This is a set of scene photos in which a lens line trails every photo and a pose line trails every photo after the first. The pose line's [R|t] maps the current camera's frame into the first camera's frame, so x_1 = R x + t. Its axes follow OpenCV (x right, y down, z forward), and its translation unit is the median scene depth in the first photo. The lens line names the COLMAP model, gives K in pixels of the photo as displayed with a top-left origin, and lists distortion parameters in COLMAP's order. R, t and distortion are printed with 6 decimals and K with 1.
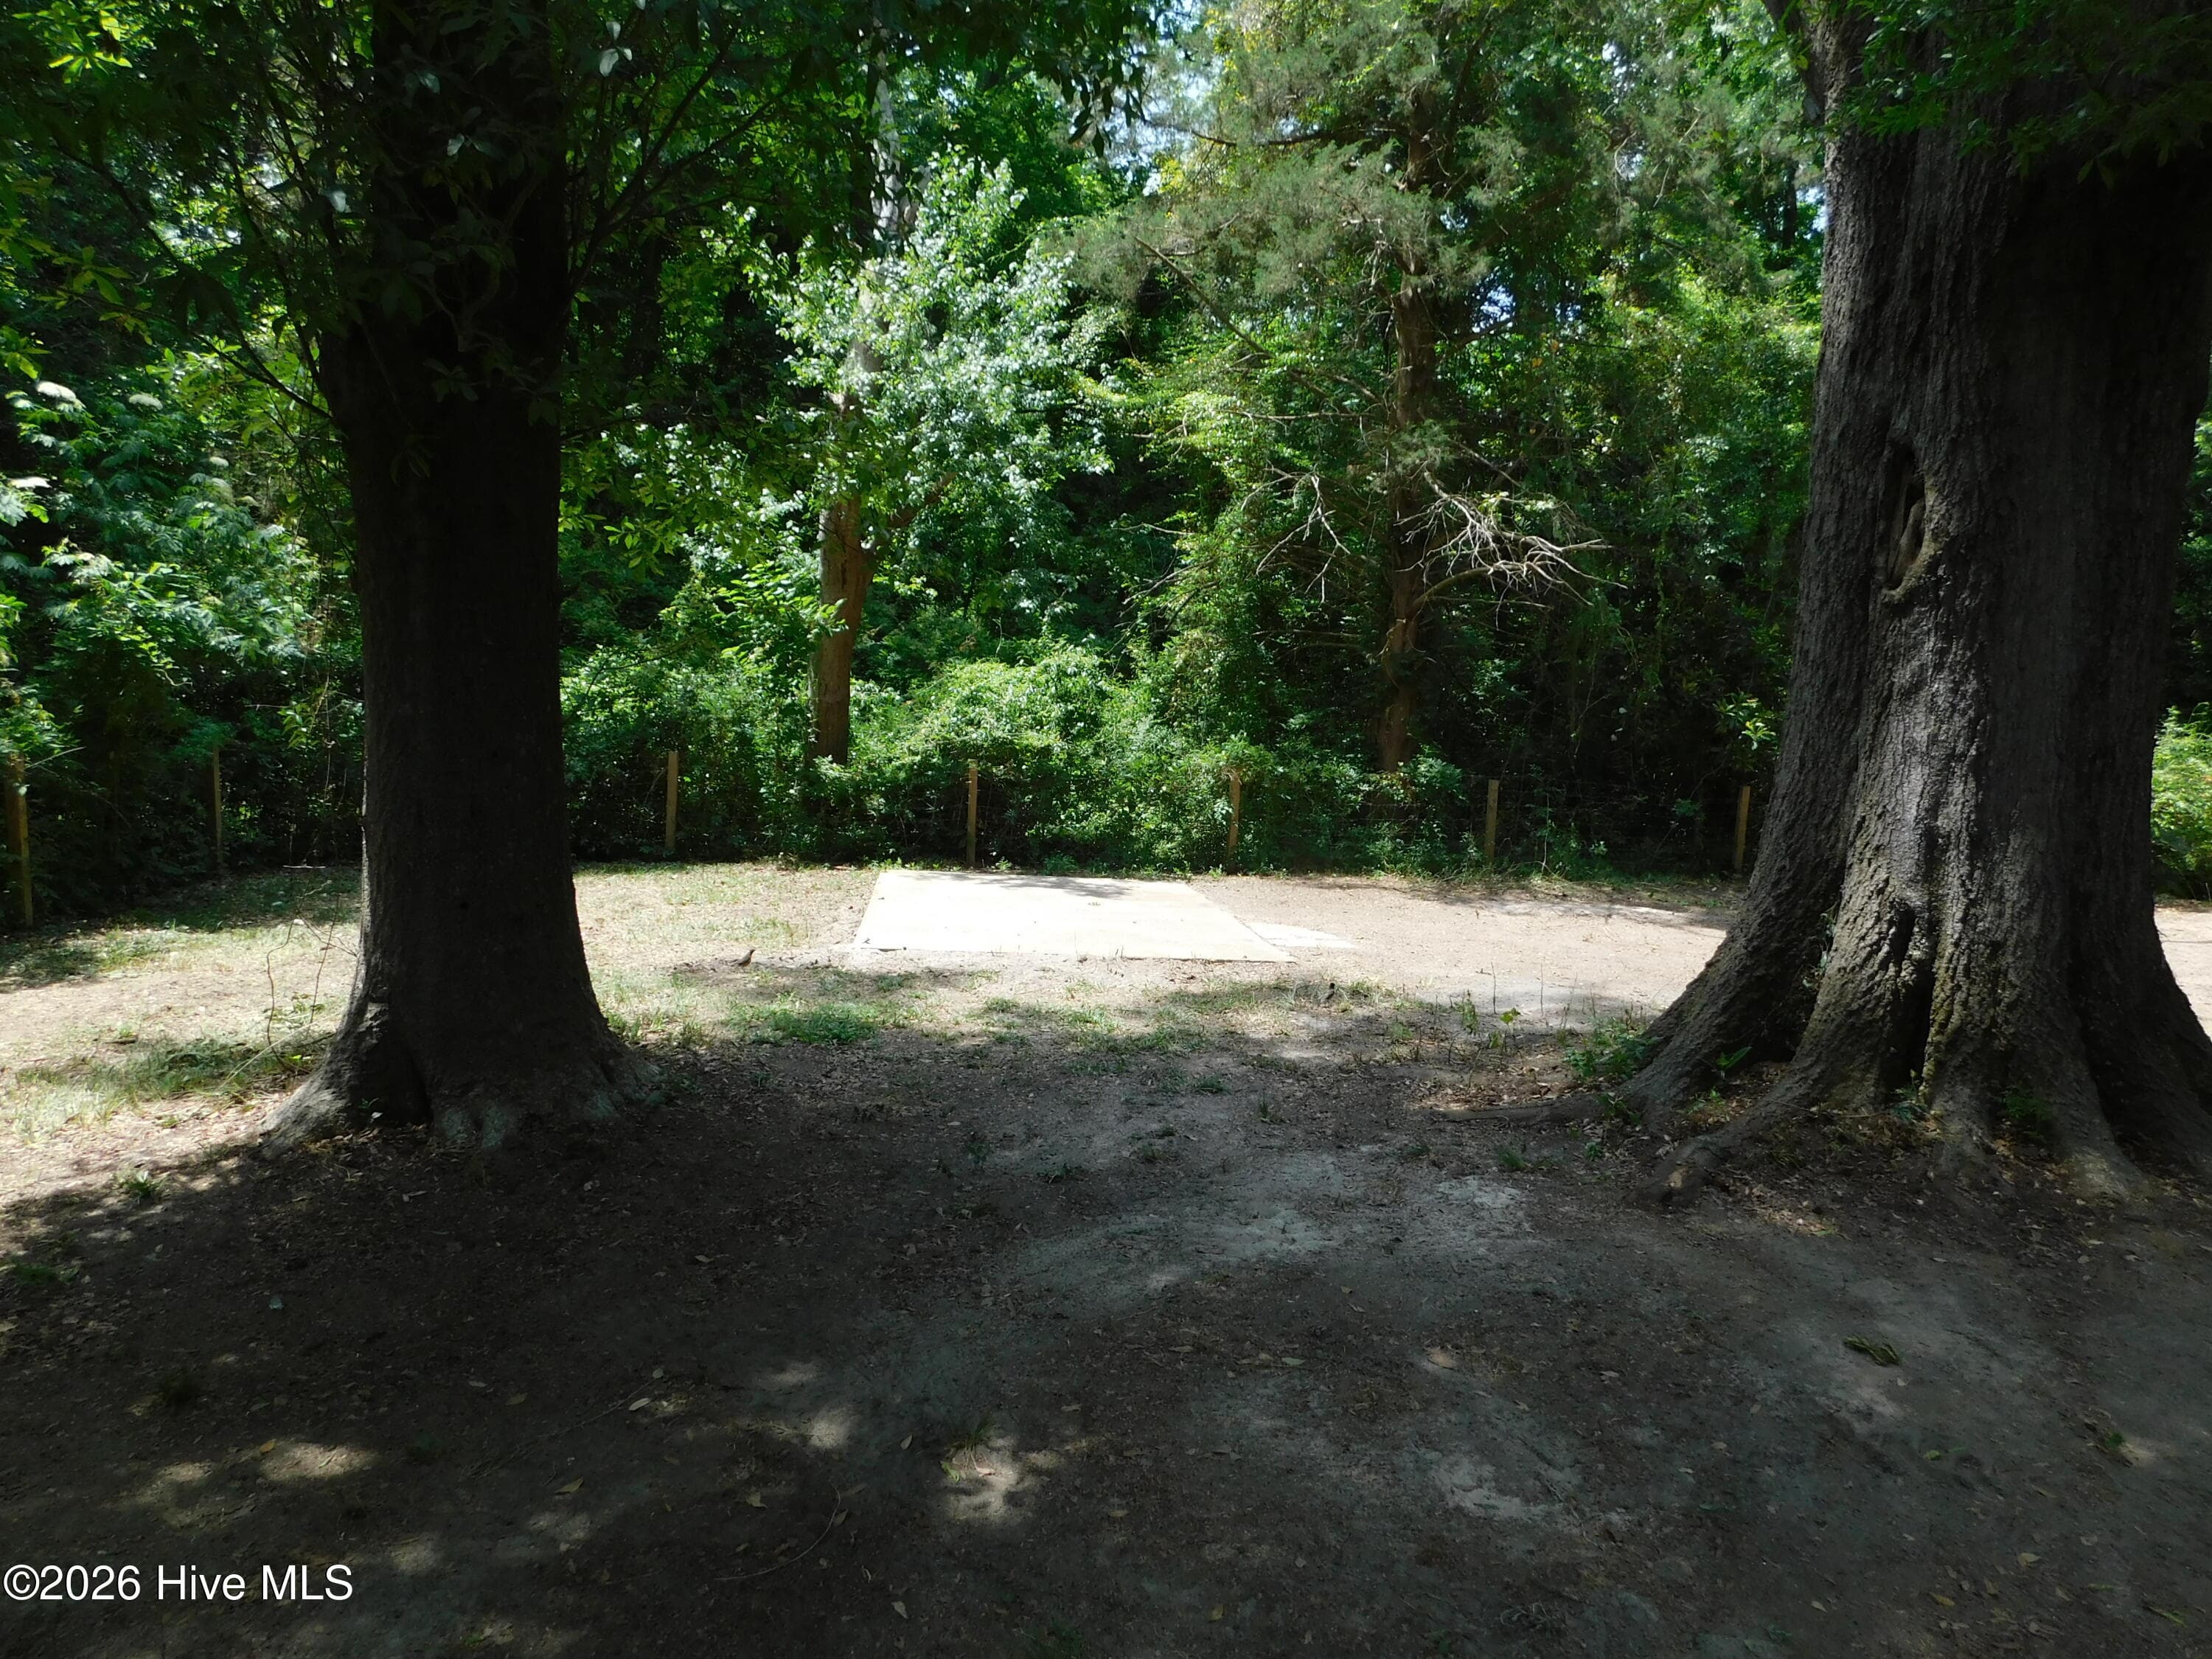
lens RADIAL K [[1483.5, 0, 1106.6], [0, 1483.5, 831.0], [0, 0, 1]] dist [-0.036878, 0.032696]
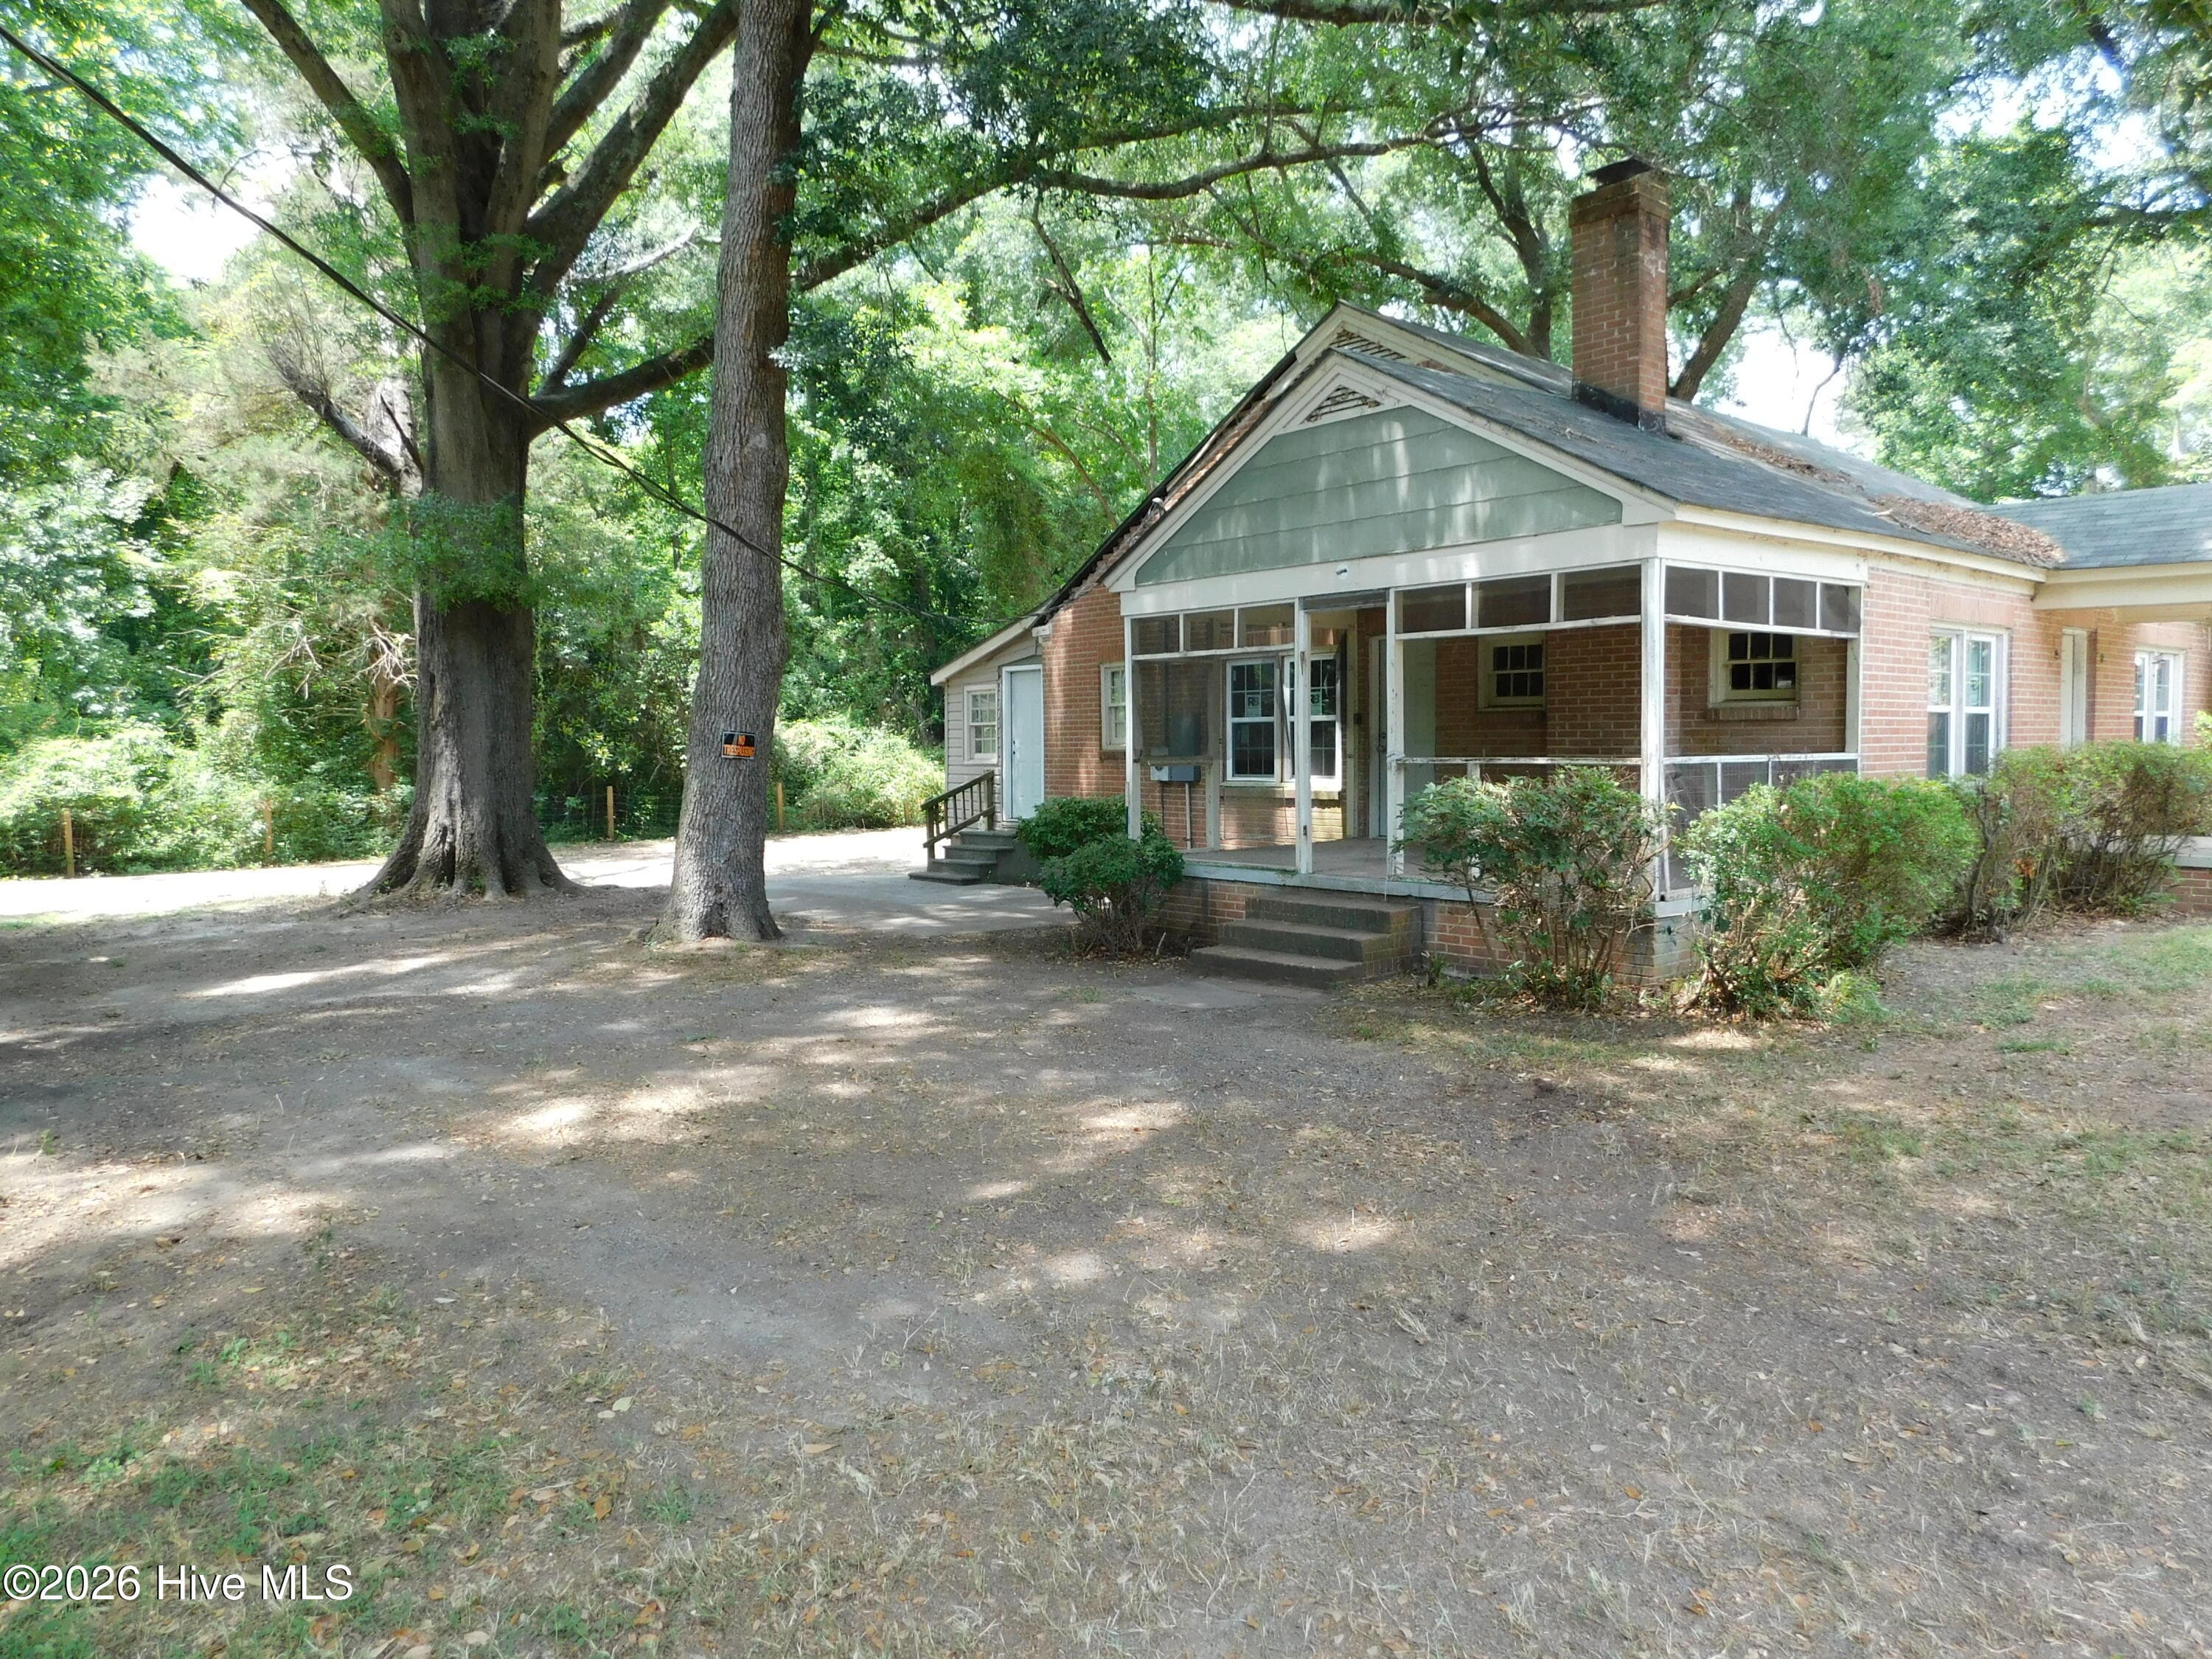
lens RADIAL K [[1483.5, 0, 1105.2], [0, 1483.5, 821.3], [0, 0, 1]] dist [-0.036878, 0.032696]
pose [[0.857535, -0.087428, 0.506942, 0.055420], [0.095599, 0.995370, 0.009949, 0.047866], [-0.505465, 0.039932, 0.861923, -0.775395]]
